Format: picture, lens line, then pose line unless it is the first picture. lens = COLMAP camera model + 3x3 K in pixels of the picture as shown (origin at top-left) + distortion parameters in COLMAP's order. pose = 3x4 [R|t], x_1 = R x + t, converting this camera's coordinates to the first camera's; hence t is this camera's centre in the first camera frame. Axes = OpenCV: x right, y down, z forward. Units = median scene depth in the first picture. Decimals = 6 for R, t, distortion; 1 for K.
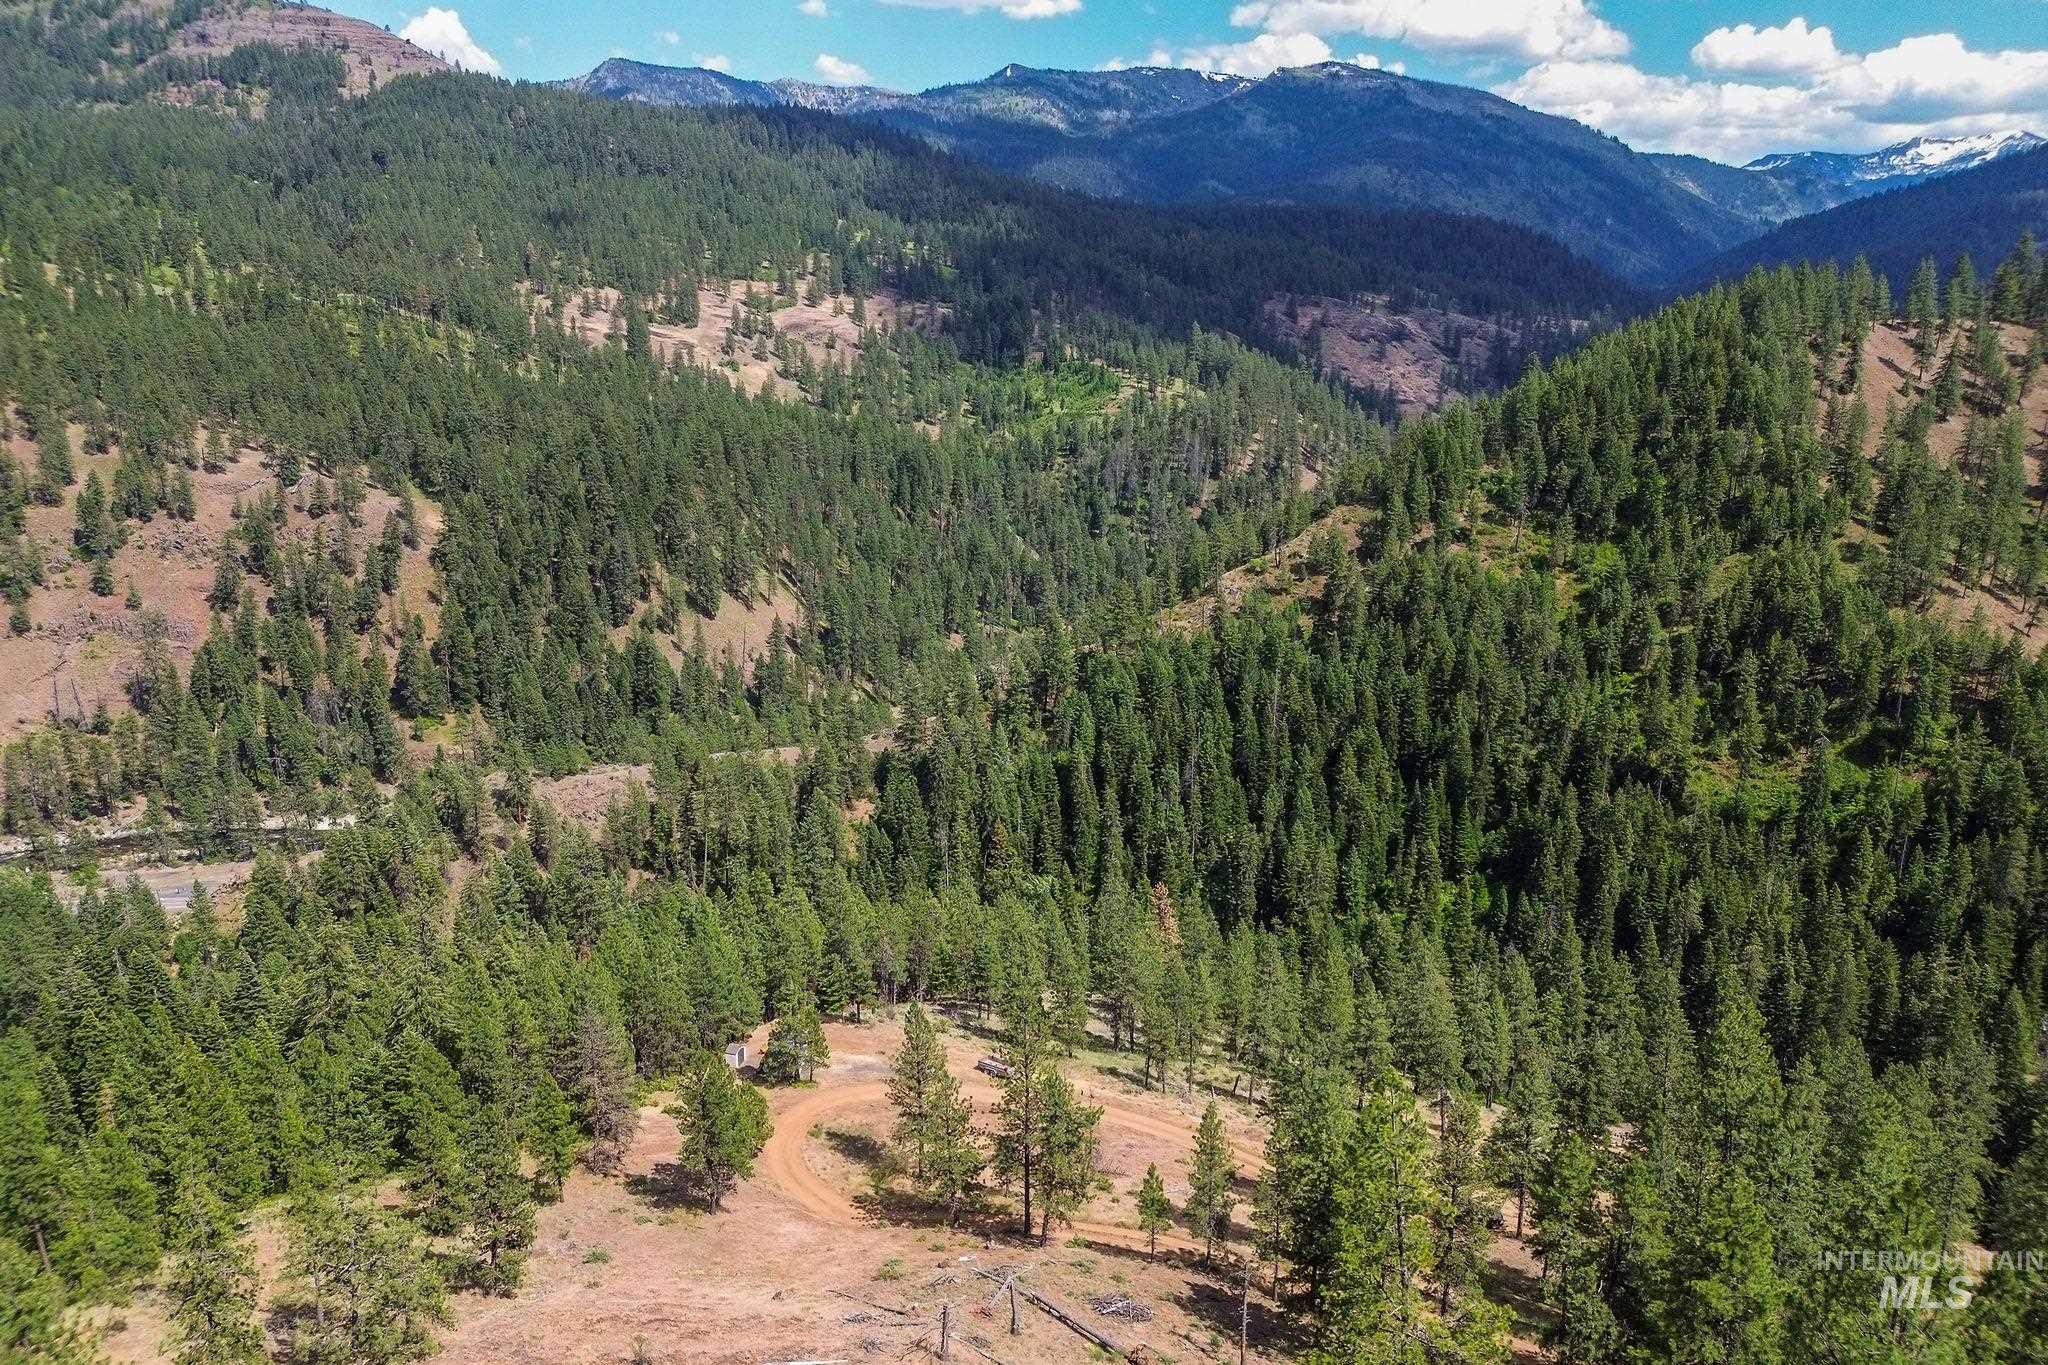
lens RADIAL K [[1430.4, 0, 1026.4], [0, 1430.4, 743.8], [0, 0, 1]] dist [0.058053, -0.050427]
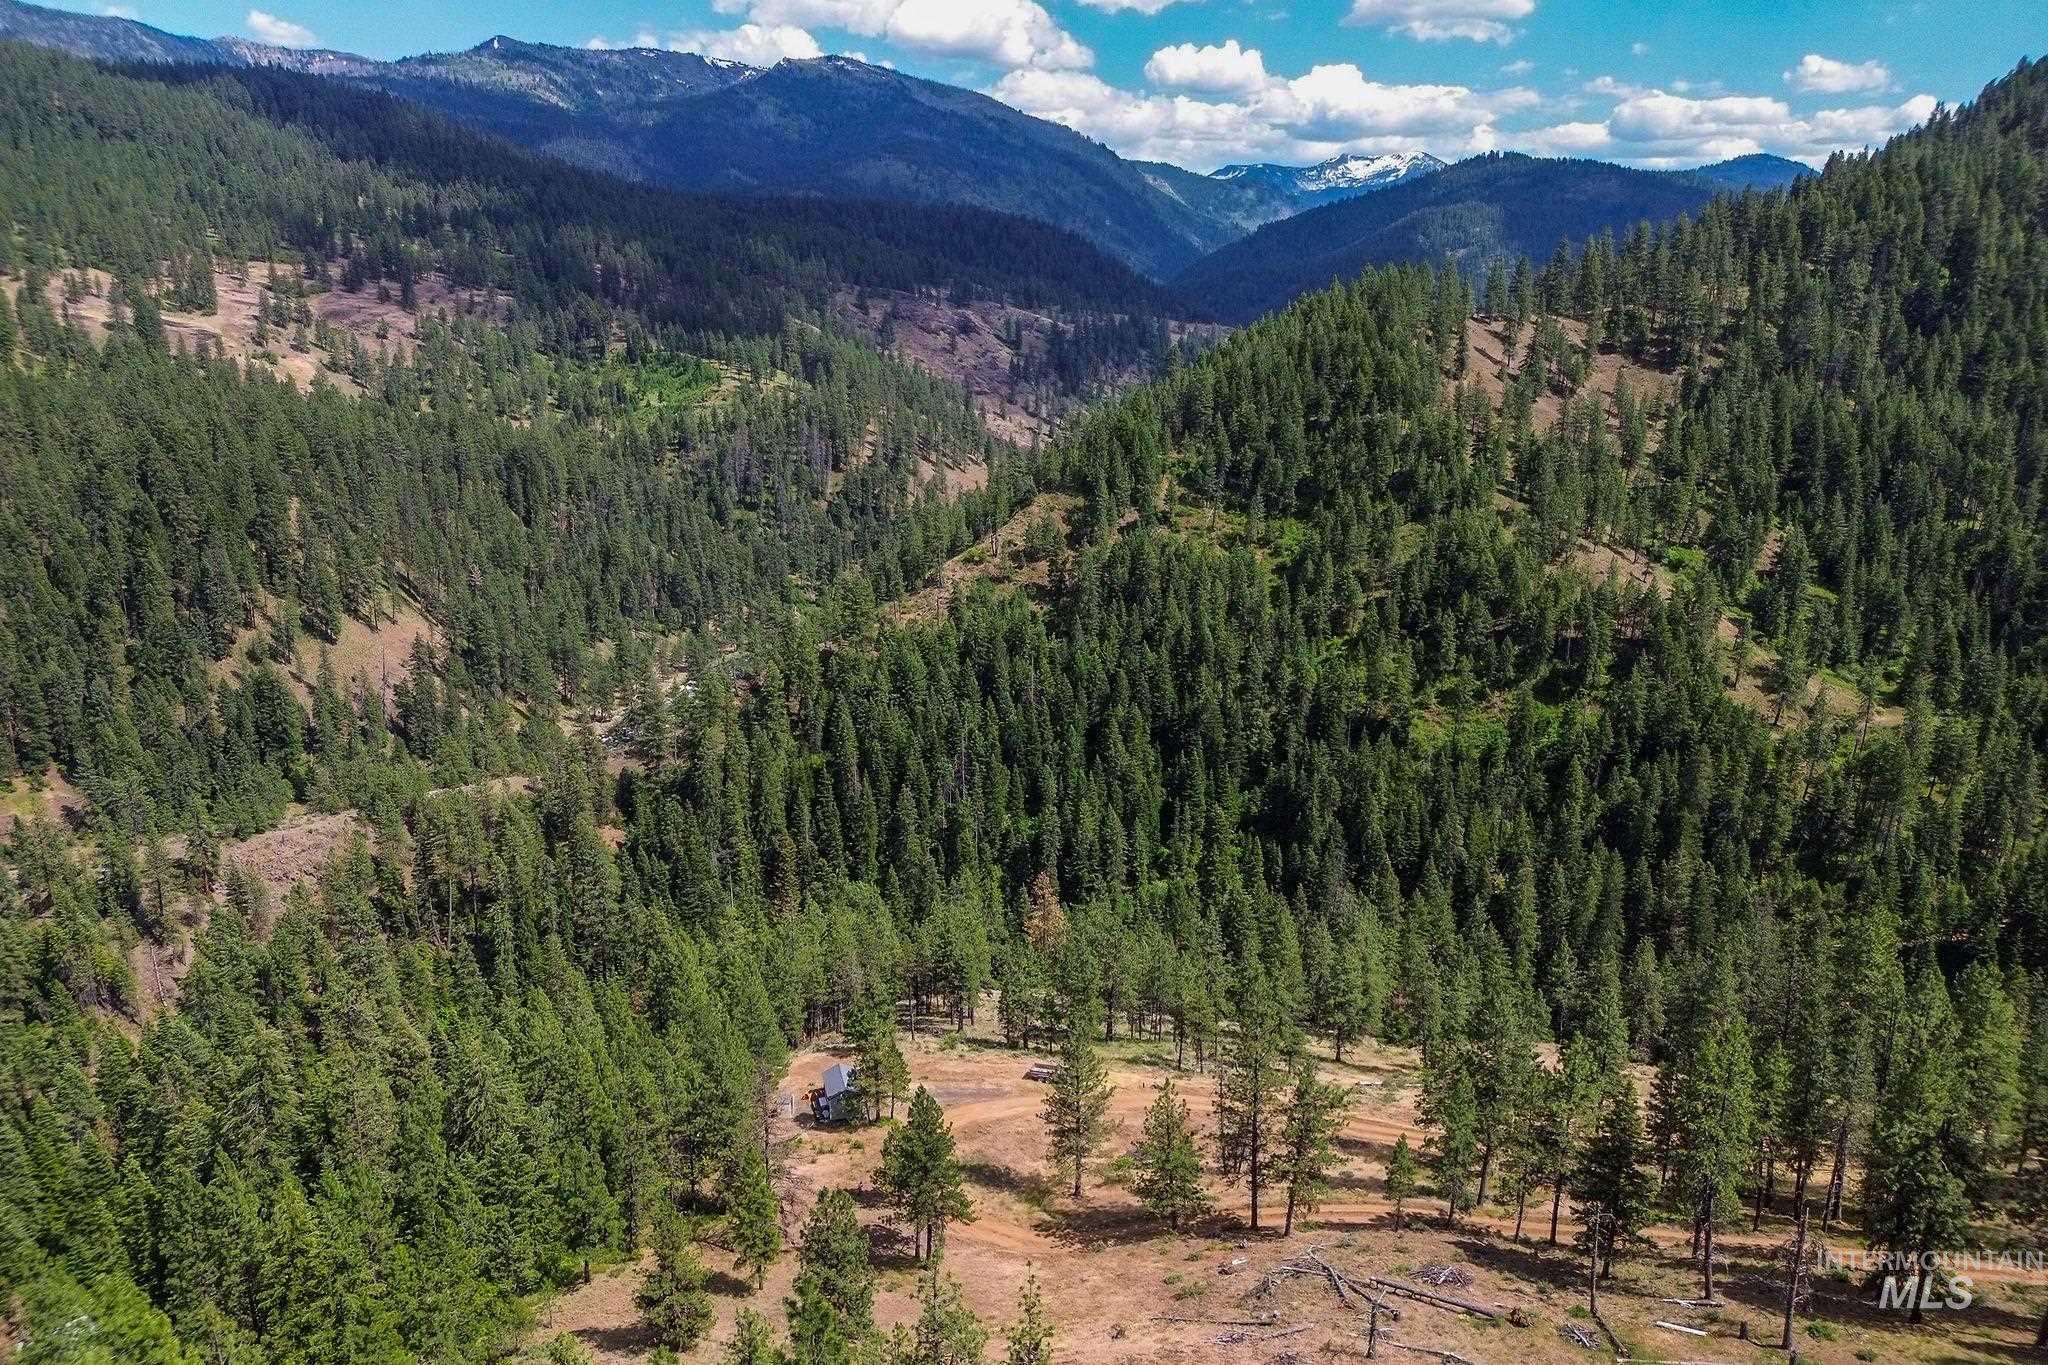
lens RADIAL K [[1430.4, 0, 1027.1], [0, 1430.4, 745.4], [0, 0, 1]] dist [0.058053, -0.050427]
pose [[0.949778, -0.088039, 0.300283, -0.095747], [0.086134, 0.996091, 0.019603, -0.005637], [-0.300835, 0.007246, 0.953649, 0.021279]]
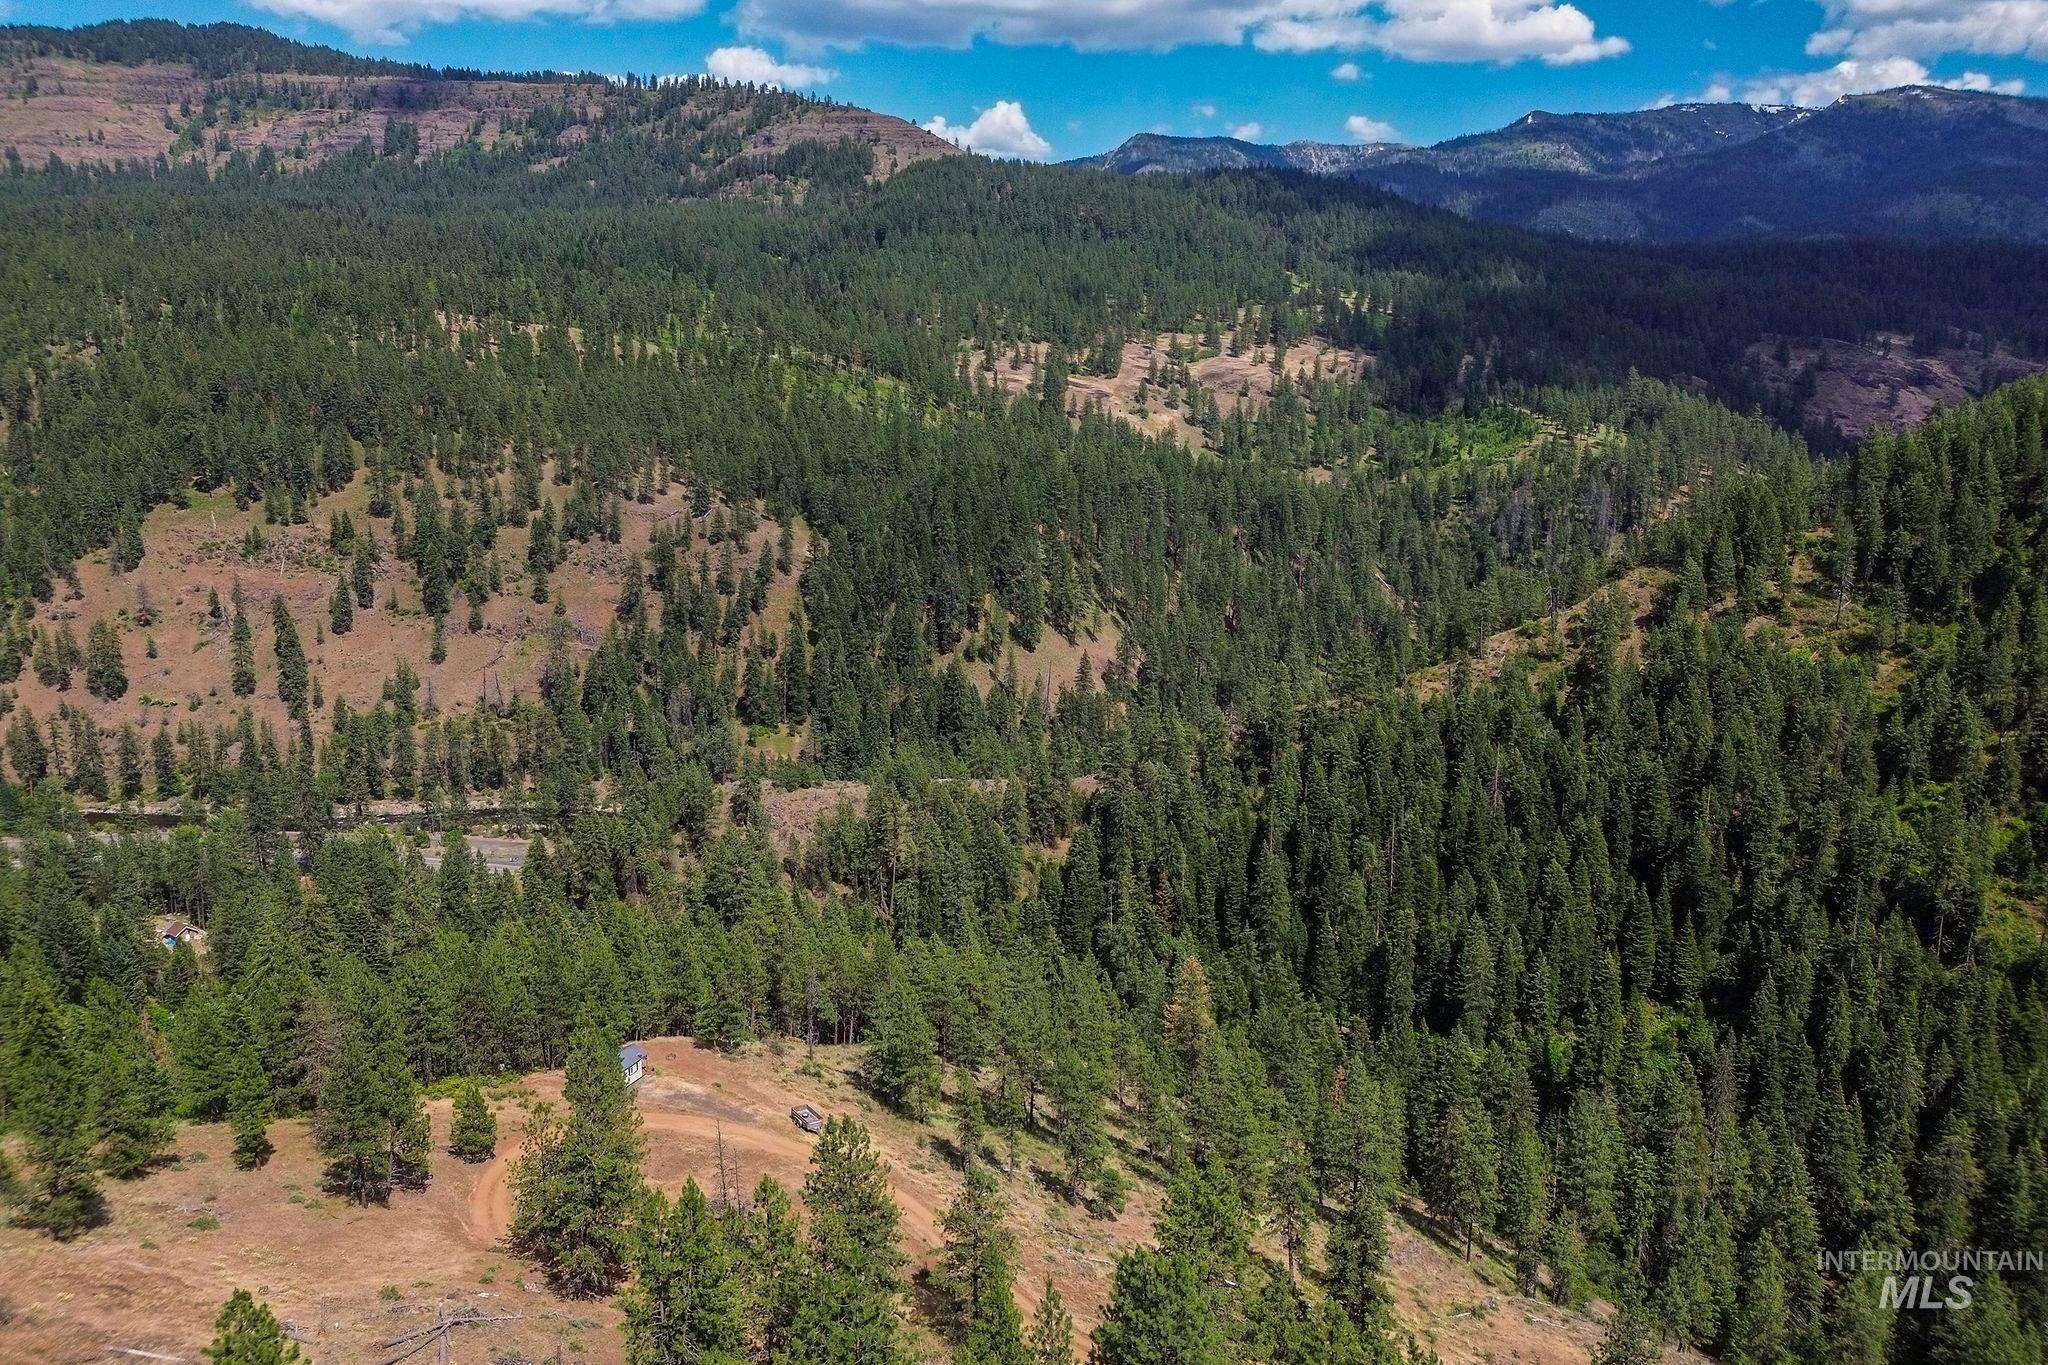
lens RADIAL K [[1430.4, 0, 1027.0], [0, 1430.4, 649.9], [0, 0, 1]] dist [0.058053, -0.050427]
pose [[0.942228, 0.059082, -0.329720, 0.131536], [-0.089385, 0.992977, -0.077500, -0.008725], [0.322825, 0.102495, 0.940893, 0.028475]]
